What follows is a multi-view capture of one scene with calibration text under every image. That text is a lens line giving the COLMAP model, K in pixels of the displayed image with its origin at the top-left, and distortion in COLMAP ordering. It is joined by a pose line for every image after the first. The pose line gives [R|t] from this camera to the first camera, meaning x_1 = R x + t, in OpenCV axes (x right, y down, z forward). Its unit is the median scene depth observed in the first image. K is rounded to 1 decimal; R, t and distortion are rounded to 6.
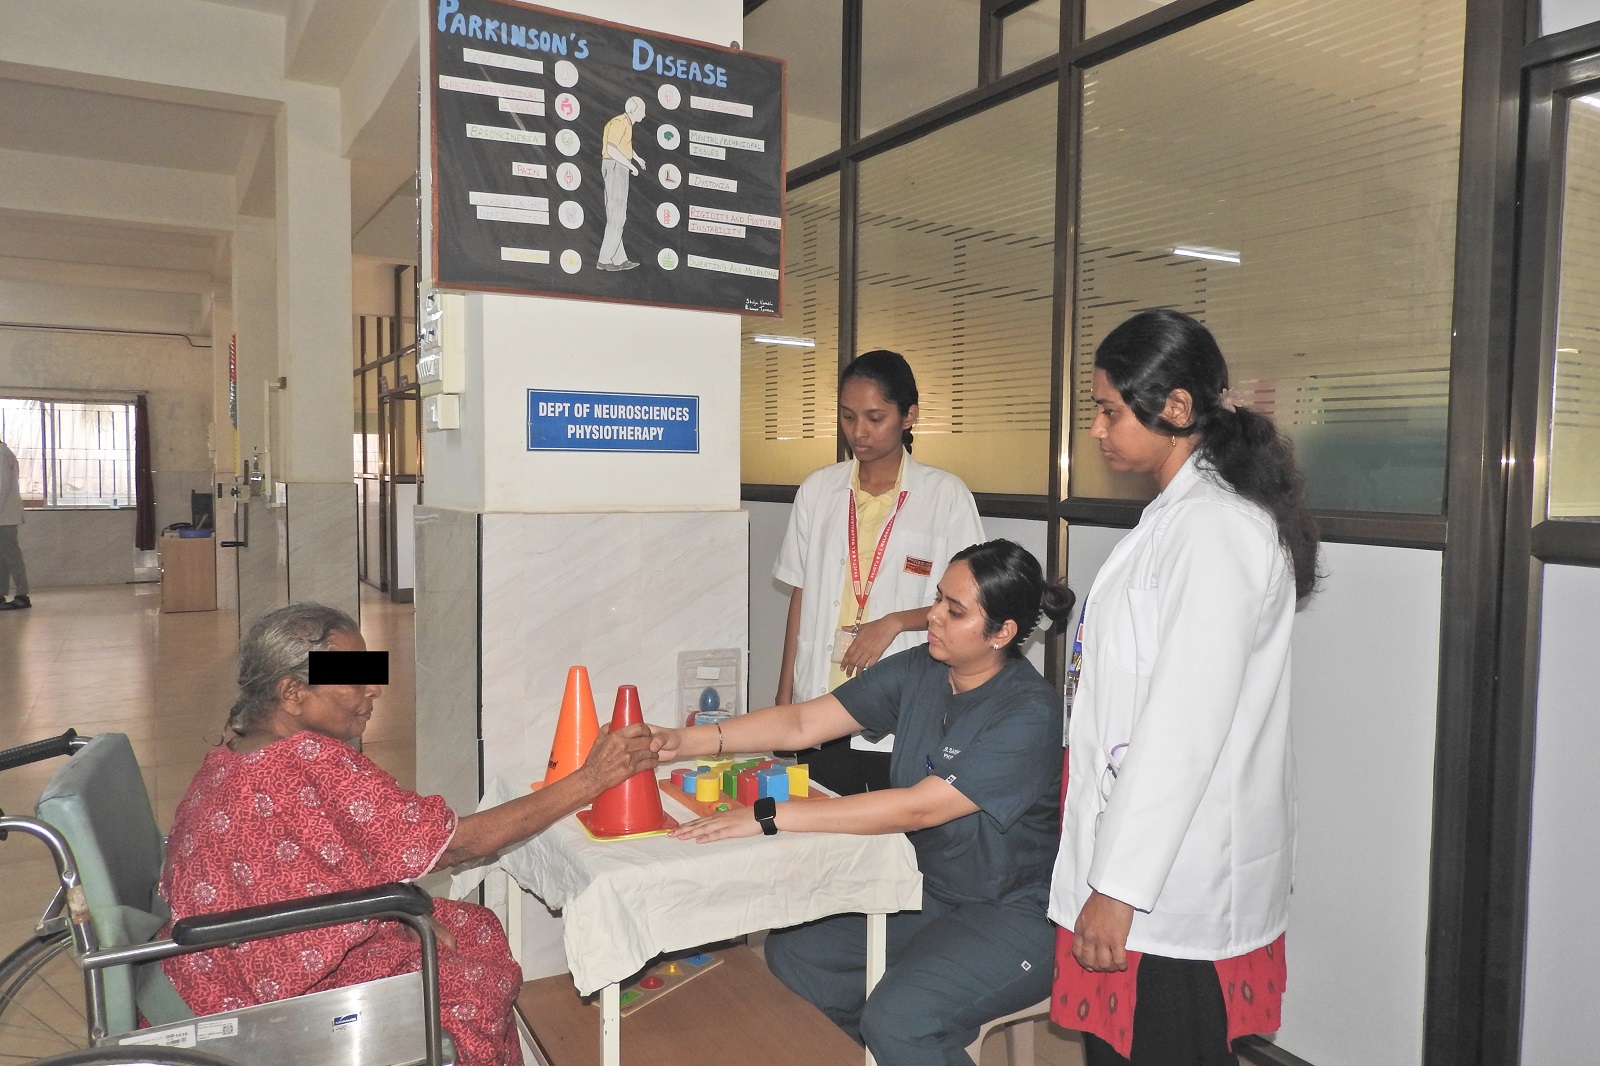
lens RADIAL K [[1137.3, 0, 800.0], [0, 1137.3, 533.0], [0, 0, 1]] dist [-0.006925, -0.003332]
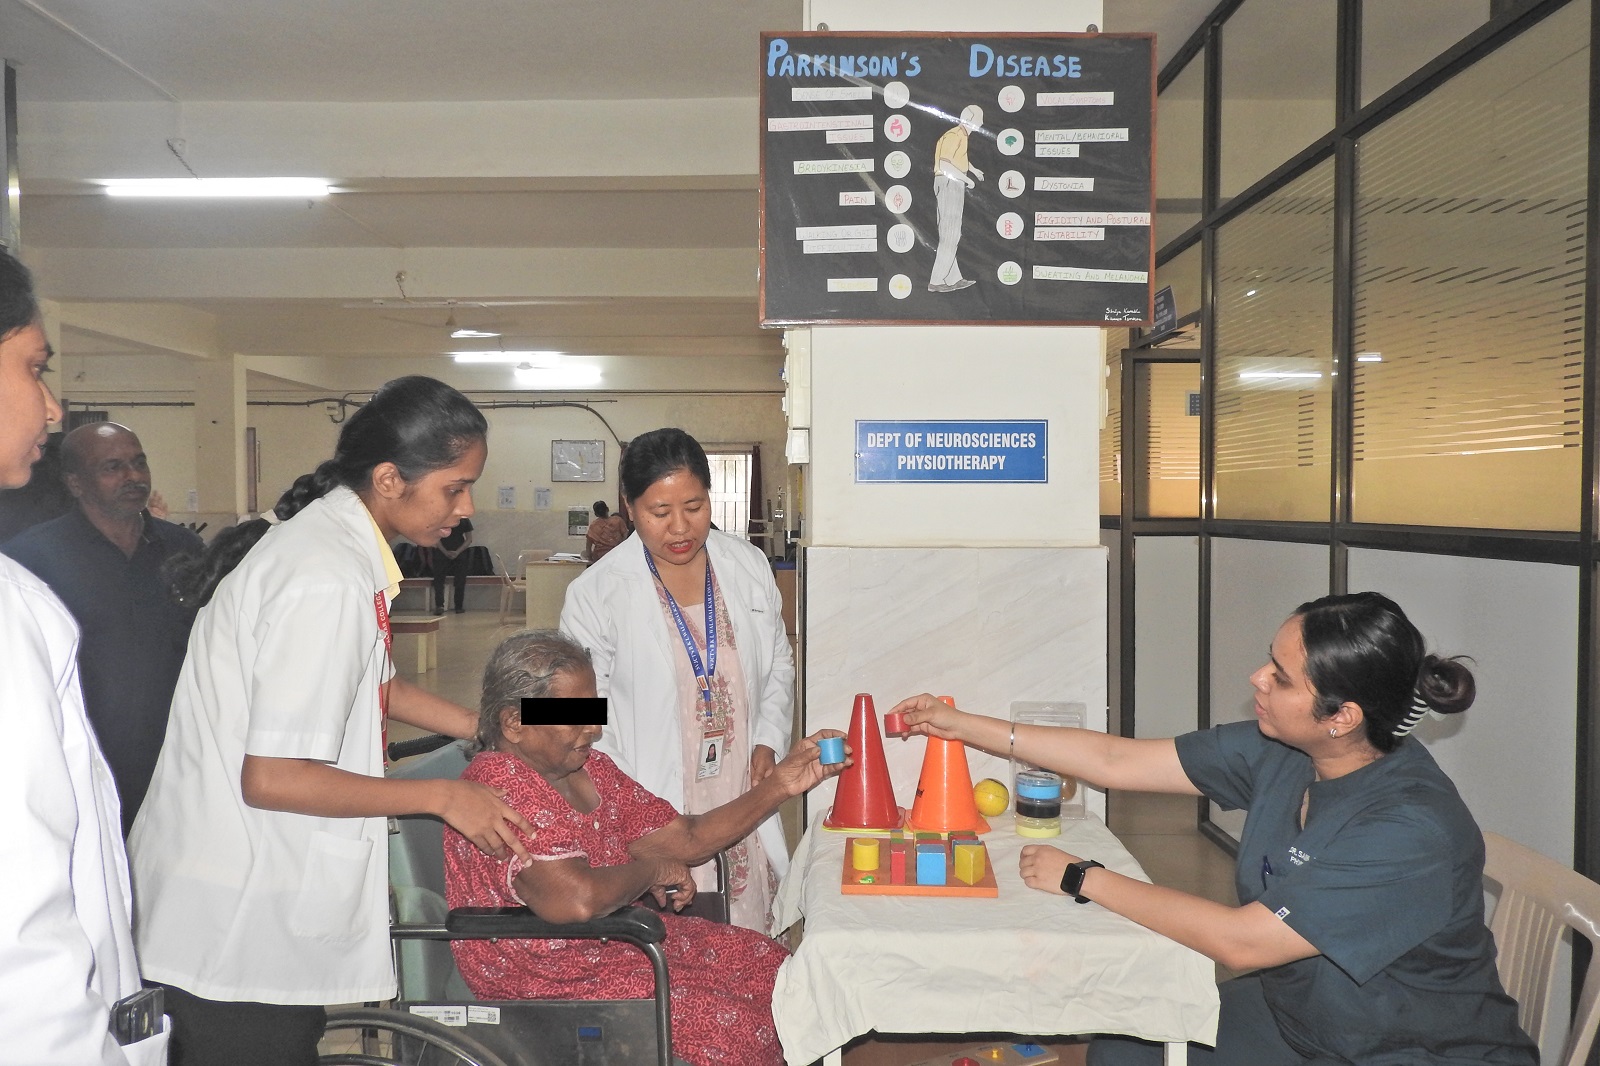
lens RADIAL K [[1137.3, 0, 800.0], [0, 1137.3, 533.0], [0, 0, 1]] dist [-0.006925, -0.003332]
pose [[0.862806, 0.004031, -0.505519, 0.208891], [-0.021740, 0.999339, -0.029137, 0.000215], [0.505068, 0.036129, 0.862323, 0.129943]]
